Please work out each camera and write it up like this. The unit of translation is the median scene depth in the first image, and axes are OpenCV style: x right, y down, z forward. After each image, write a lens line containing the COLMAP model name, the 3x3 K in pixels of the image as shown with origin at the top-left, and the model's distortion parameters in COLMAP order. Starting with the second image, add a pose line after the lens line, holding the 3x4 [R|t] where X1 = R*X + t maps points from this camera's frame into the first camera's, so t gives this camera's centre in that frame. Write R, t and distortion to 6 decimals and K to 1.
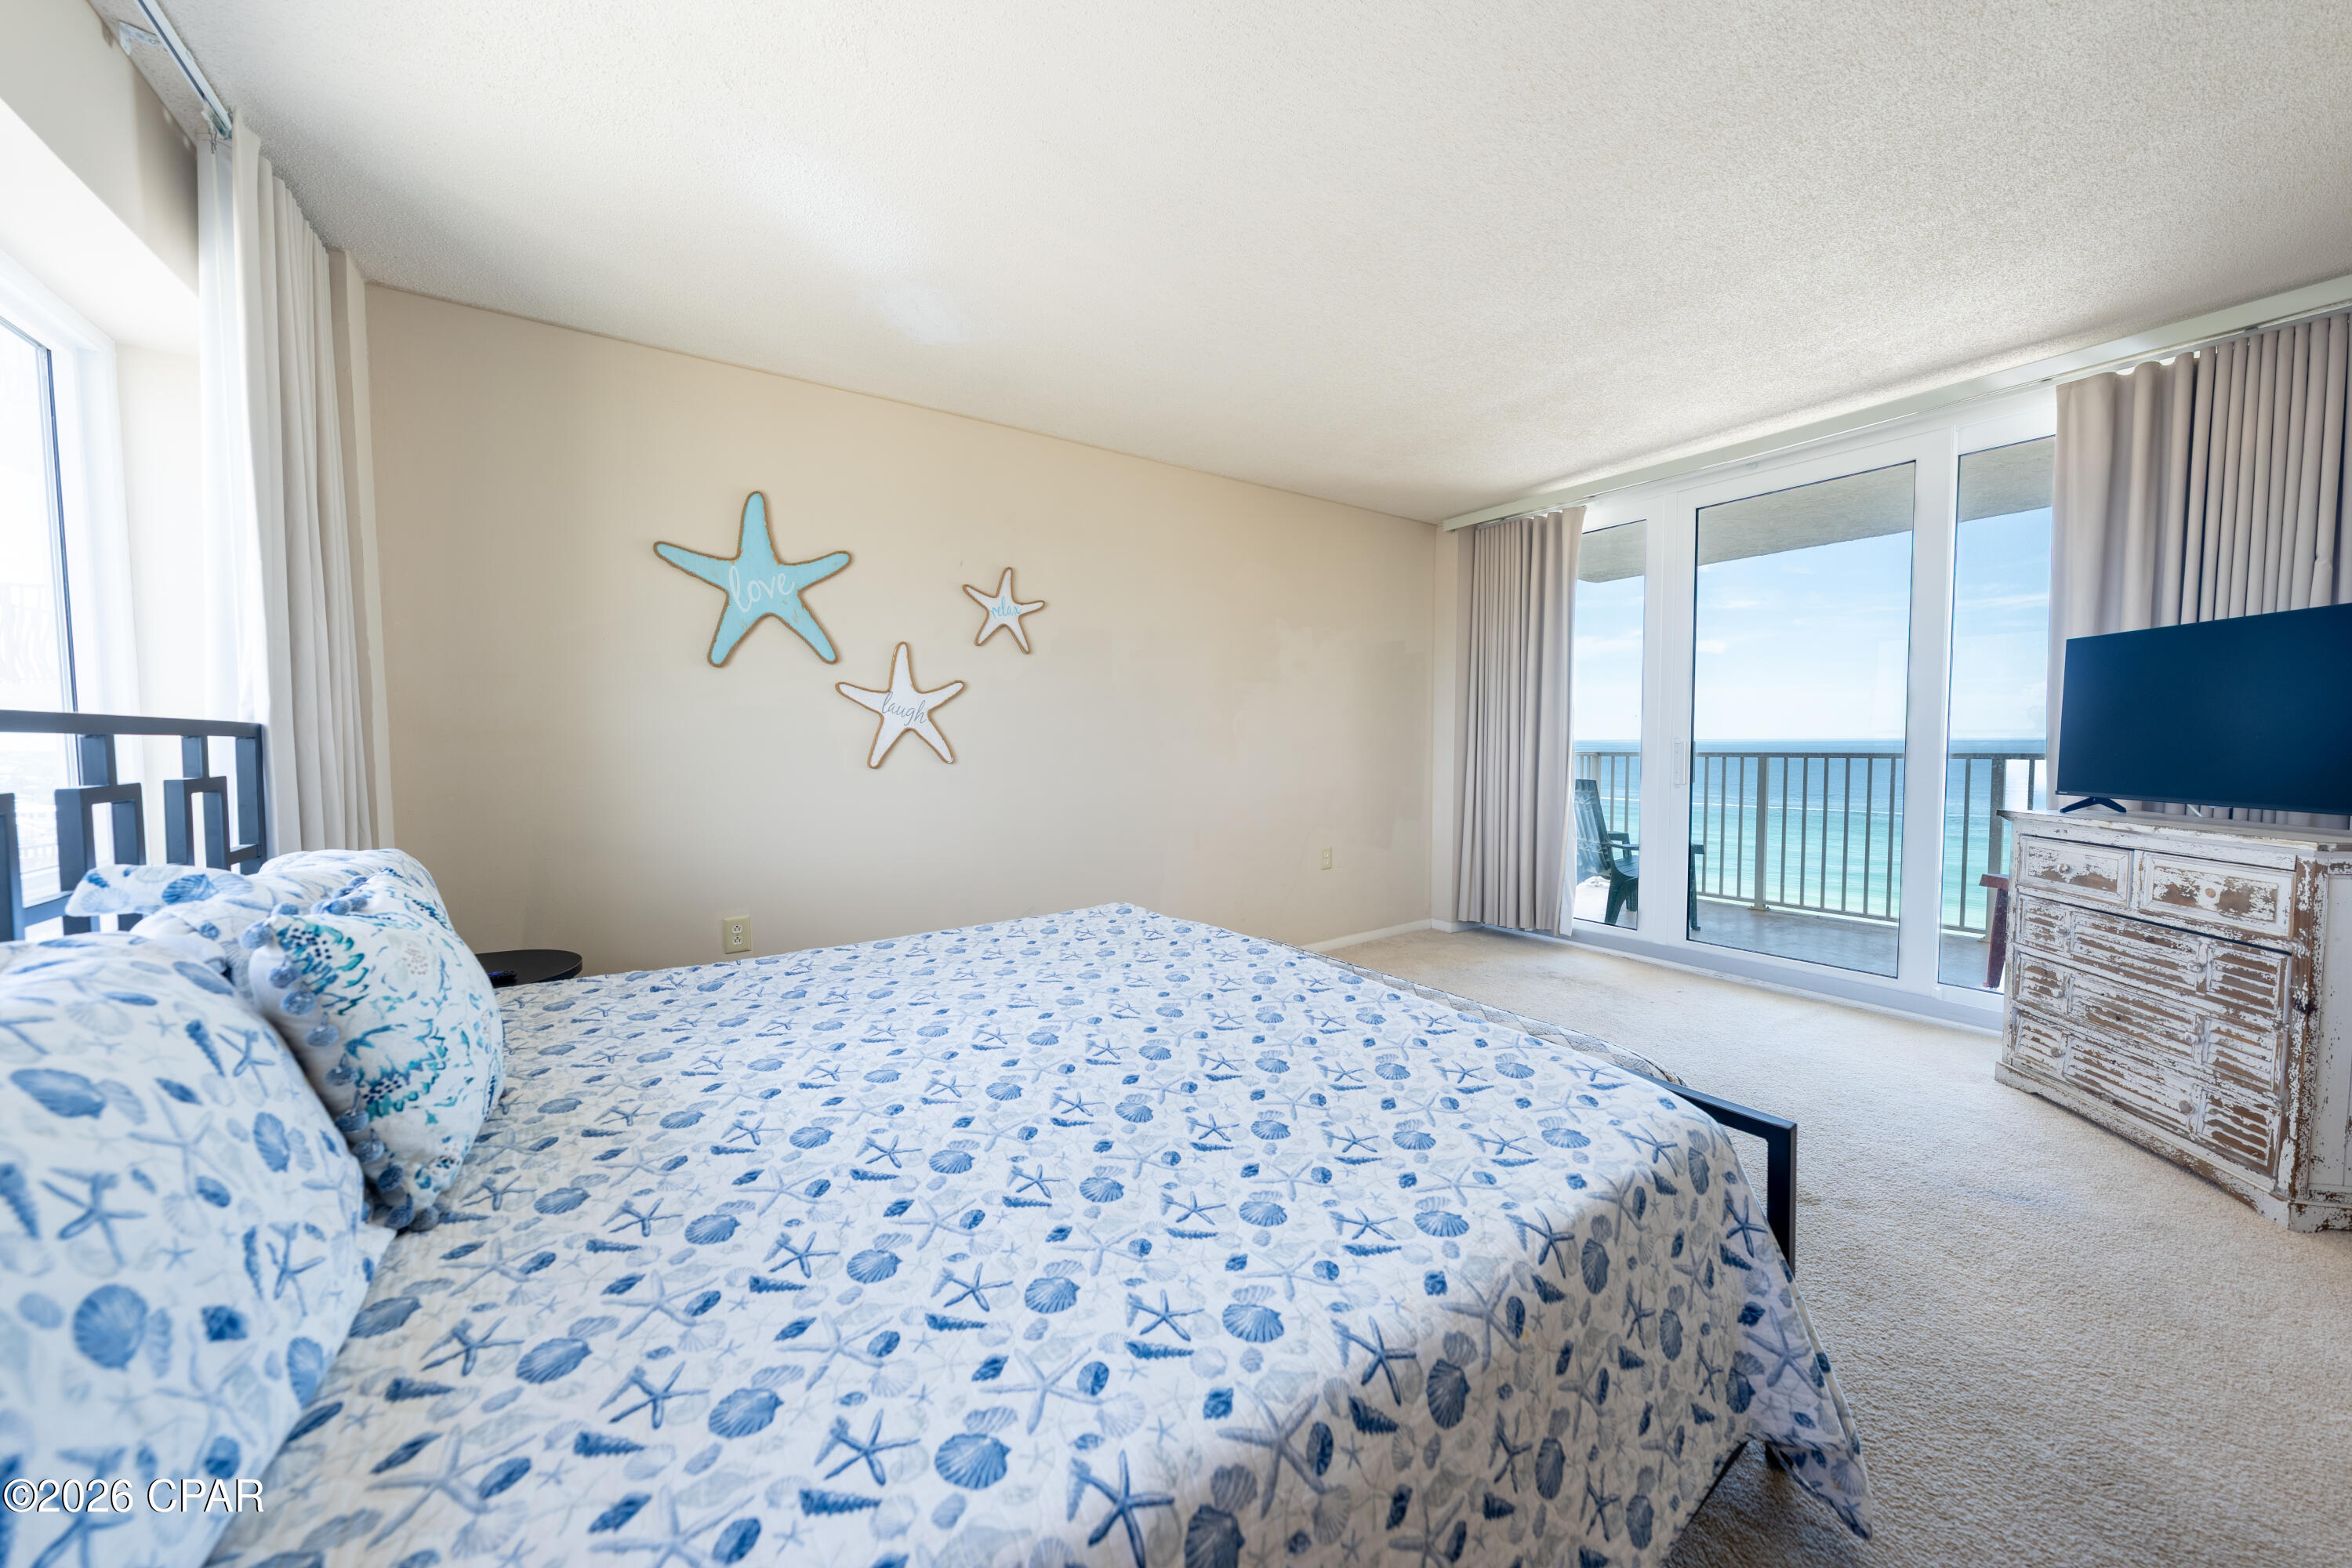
lens RADIAL K [[795.1, 0, 1182.8], [0, 795.1, 774.4], [0, 0, 1]] dist [0.000728, 0.000130]
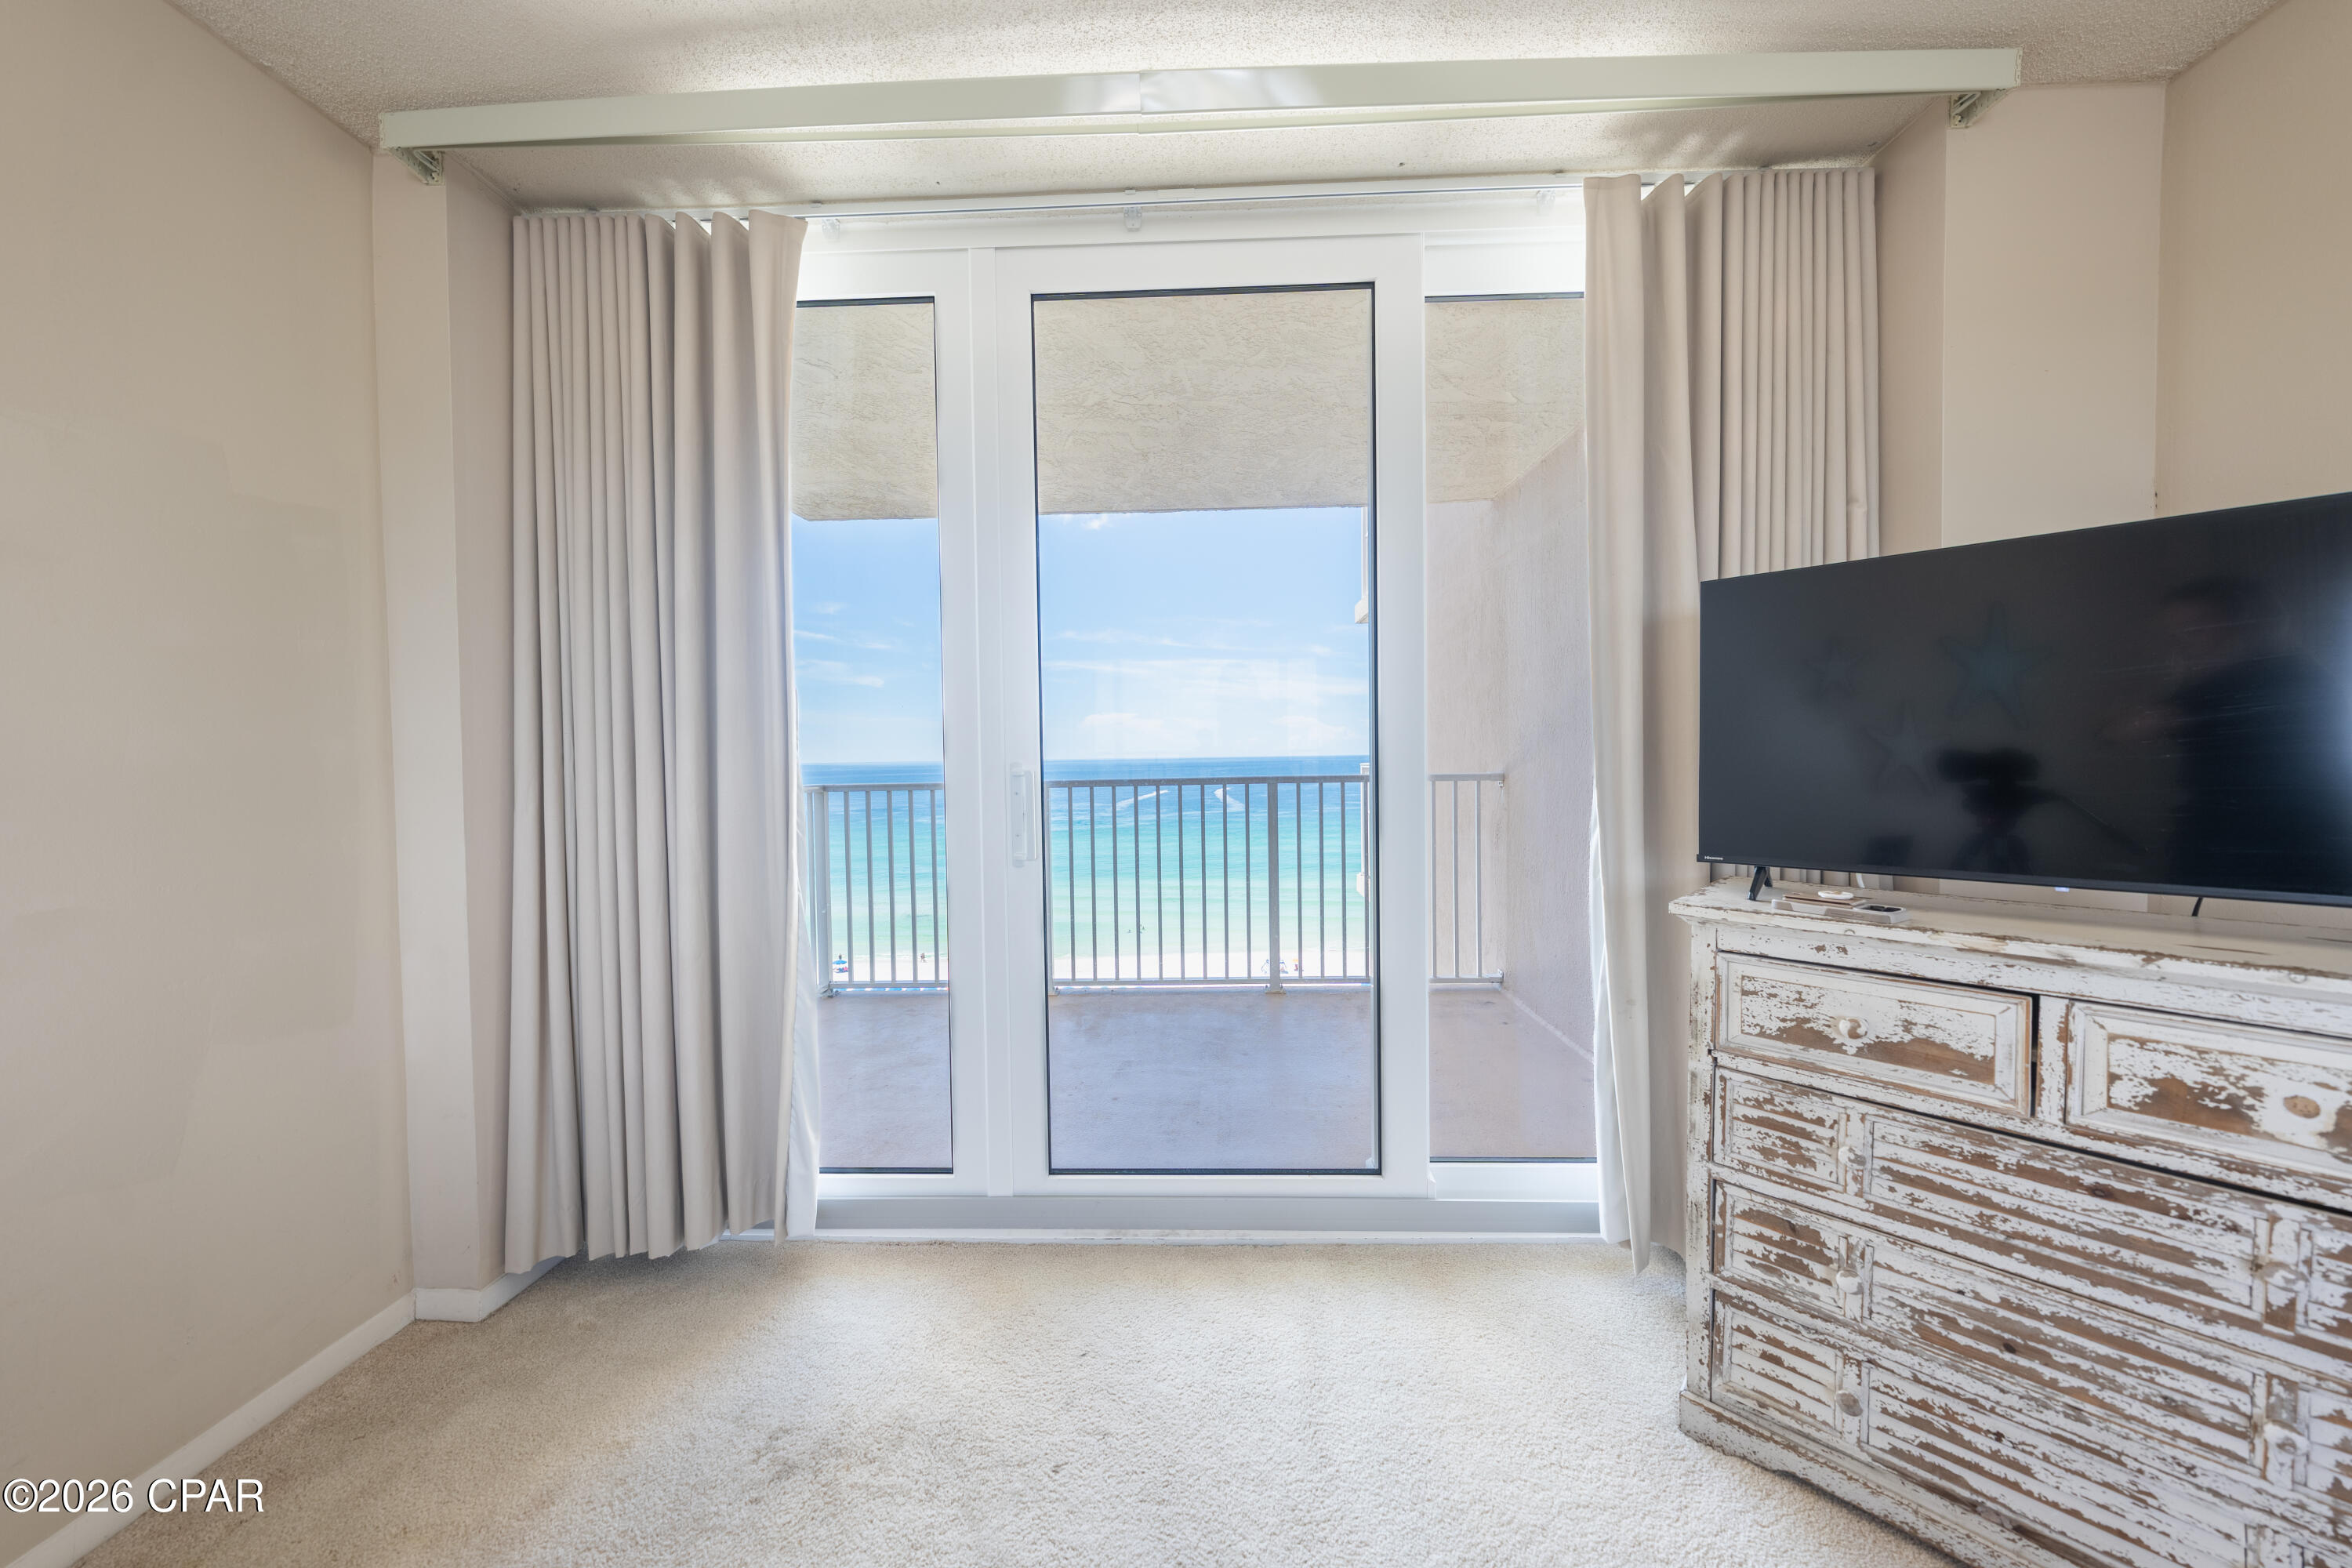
lens RADIAL K [[795.1, 0, 1182.8], [0, 795.1, 774.4], [0, 0, 1]] dist [0.000728, 0.000130]
pose [[0.592025, -0.026191, 0.805494, 0.491604], [0.049941, 0.998743, -0.004230, -0.056474], [-0.804371, 0.042731, 0.592589, 1.064695]]
